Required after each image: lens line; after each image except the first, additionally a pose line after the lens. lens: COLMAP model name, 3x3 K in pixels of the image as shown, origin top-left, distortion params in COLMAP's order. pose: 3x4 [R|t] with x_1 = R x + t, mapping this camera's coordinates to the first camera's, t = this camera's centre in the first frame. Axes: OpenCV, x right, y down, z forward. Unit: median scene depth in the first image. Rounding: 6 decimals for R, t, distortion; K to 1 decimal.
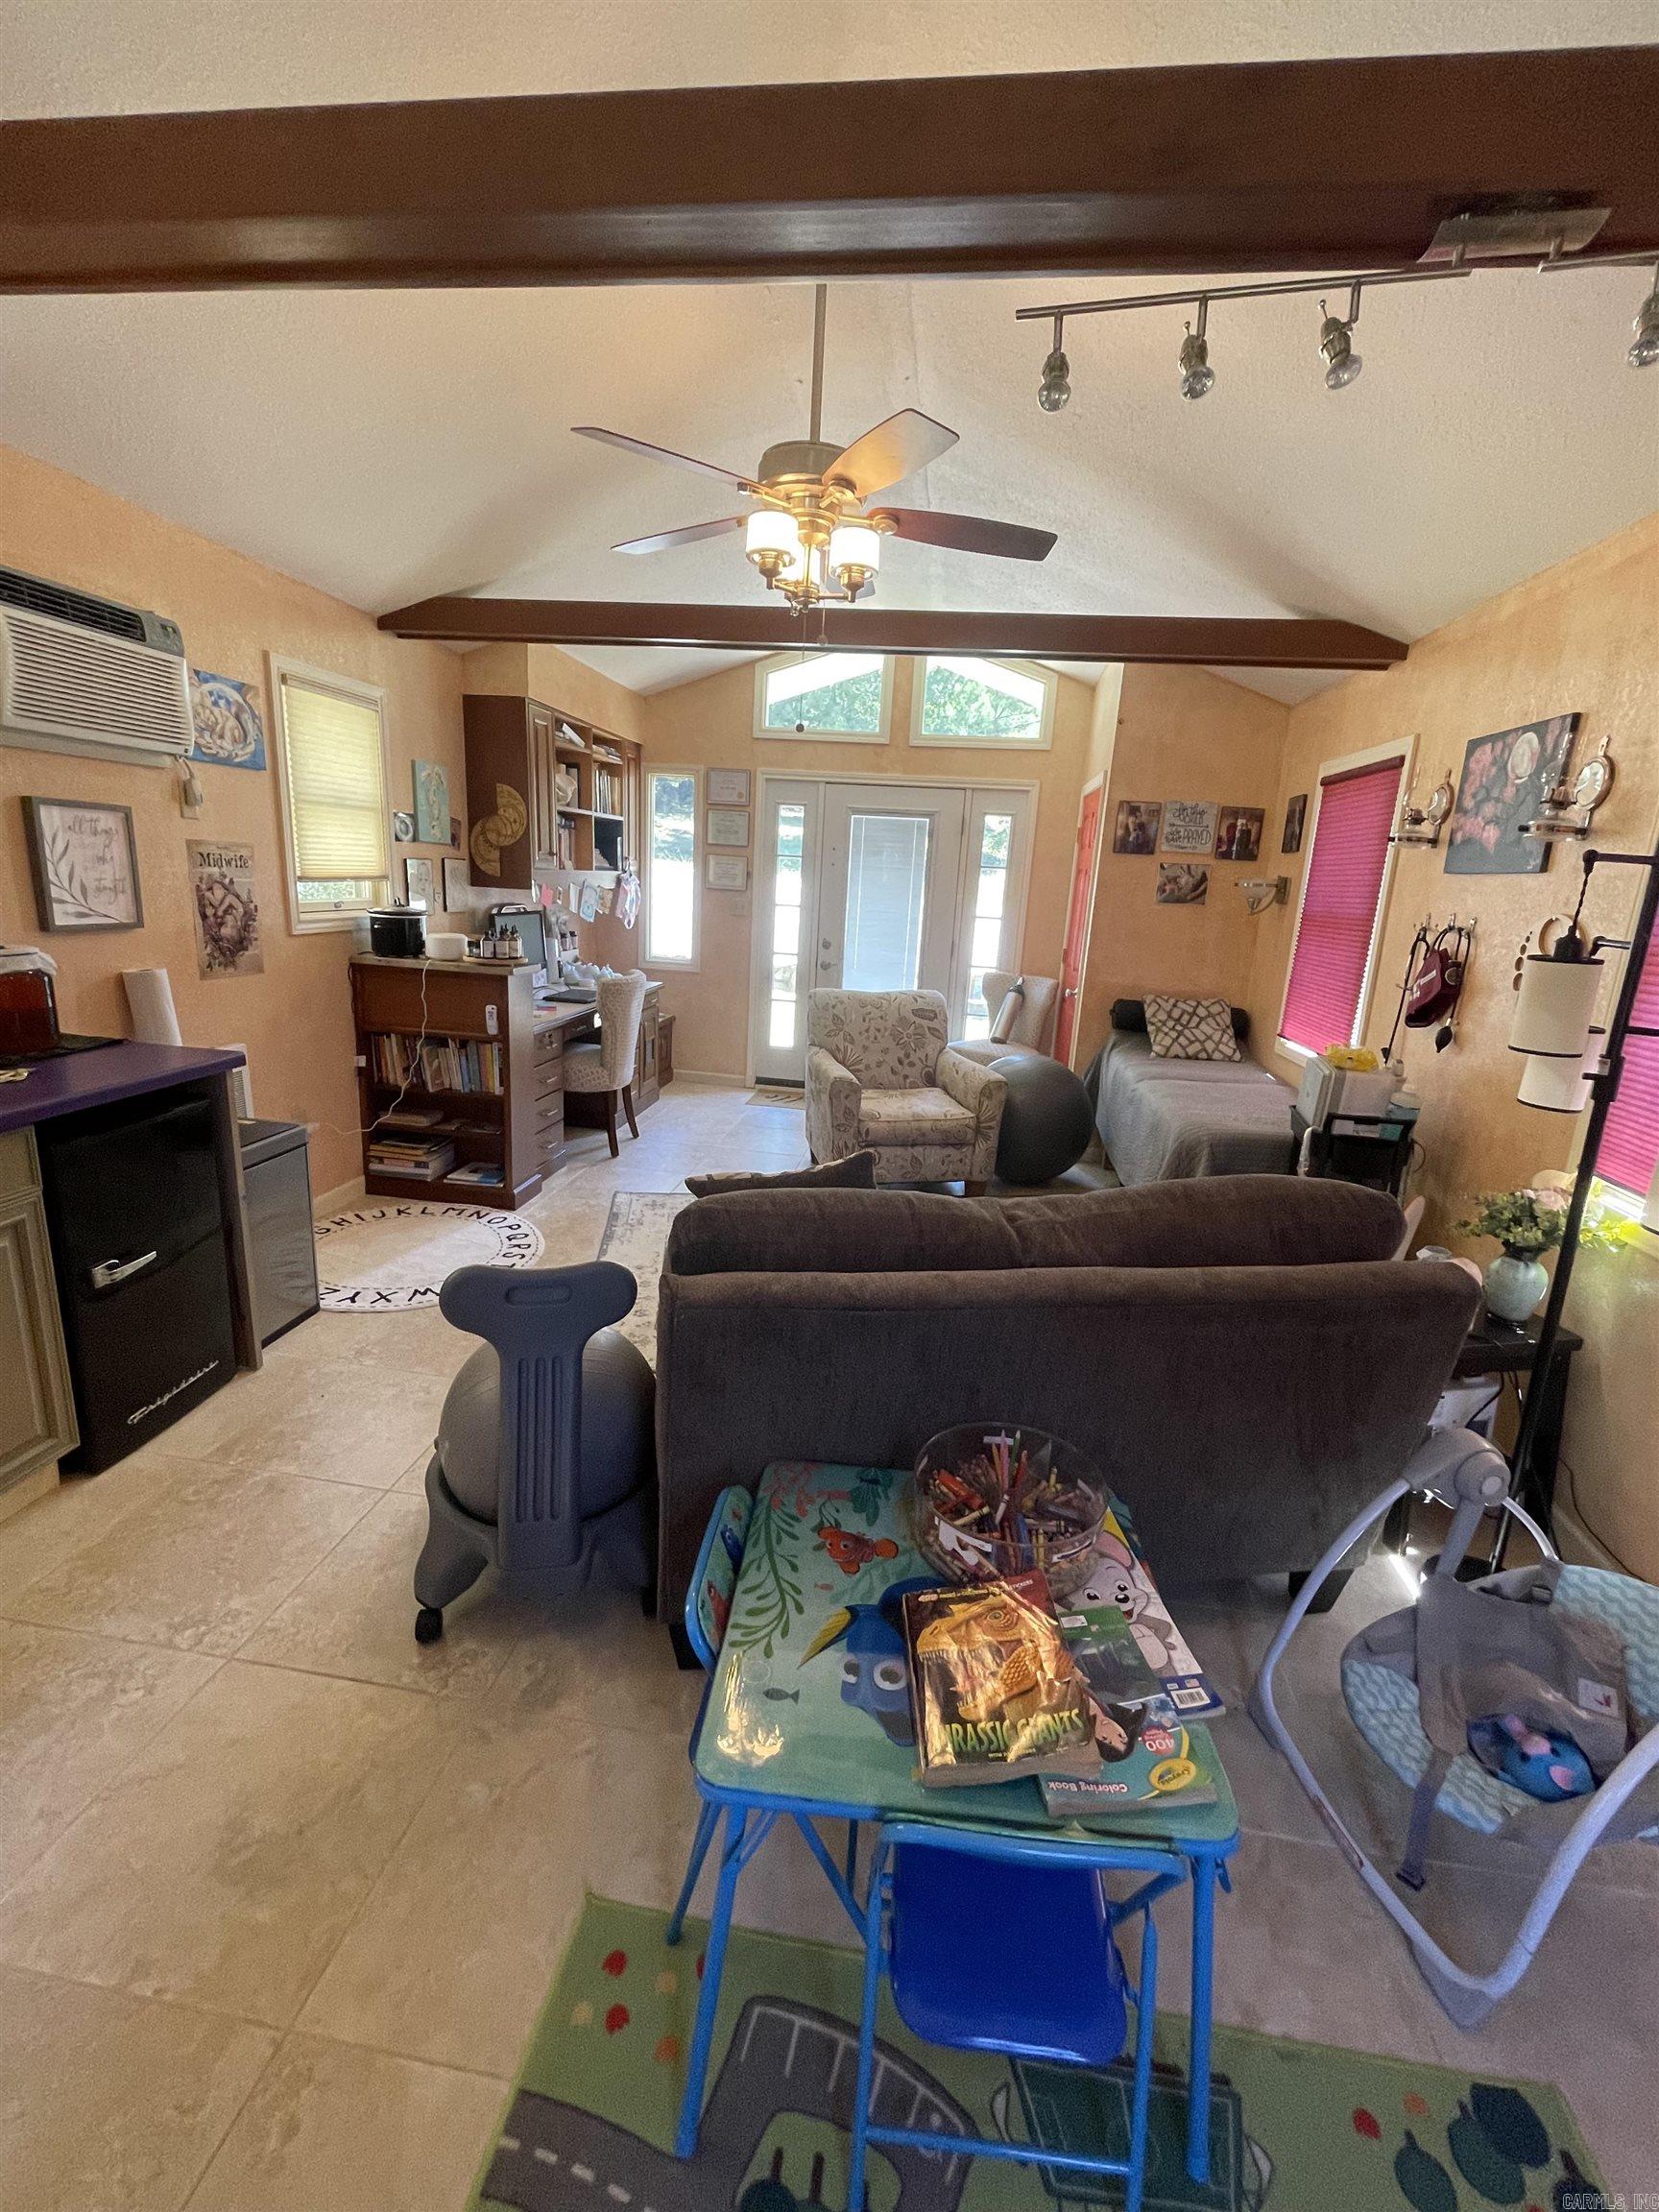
lens RADIAL K [[892.9, 0, 827.5], [0, 892.9, 1075.7], [0, 0, 1]] dist [-0.051221, 0.015599]
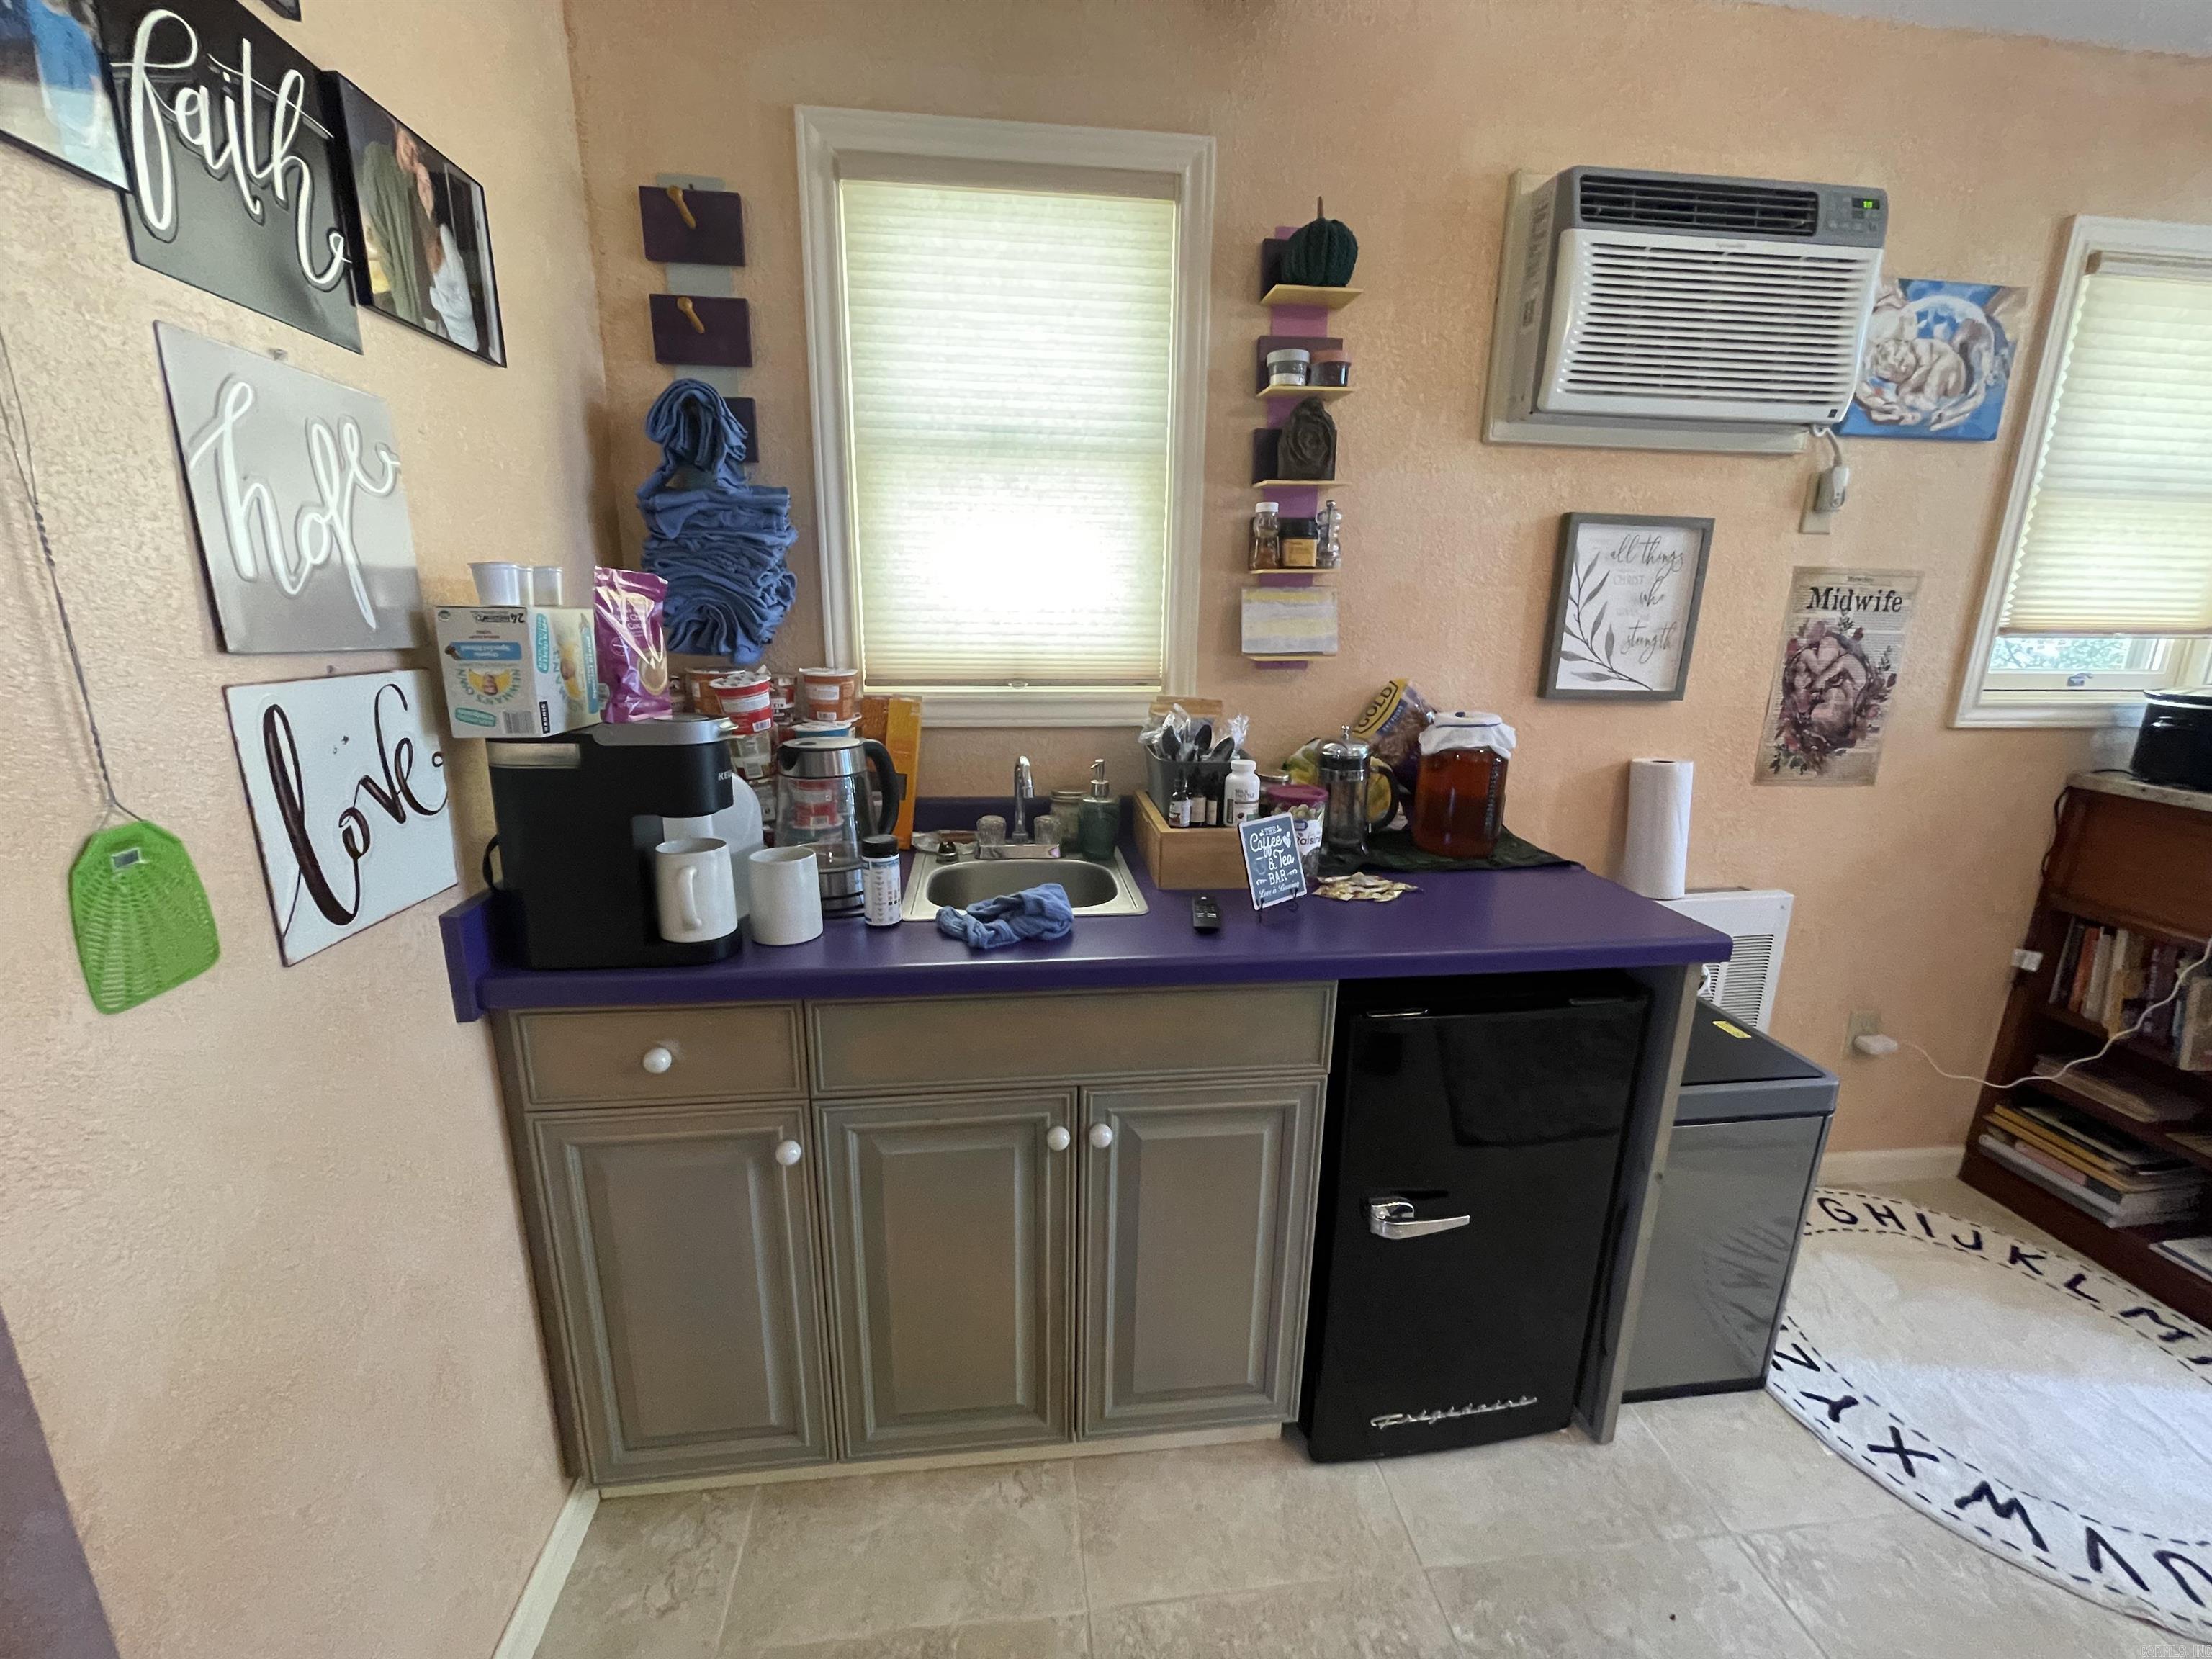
lens RADIAL K [[906.2, 0, 1106.0], [0, 906.2, 829.5], [0, 0, 1]] dist [0.029522, -0.009570]
pose [[0.254887, 0.194497, -0.947208, -0.175998], [-0.216916, 0.966098, 0.140005, -0.064906], [0.942327, 0.169779, 0.288436, 0.334343]]
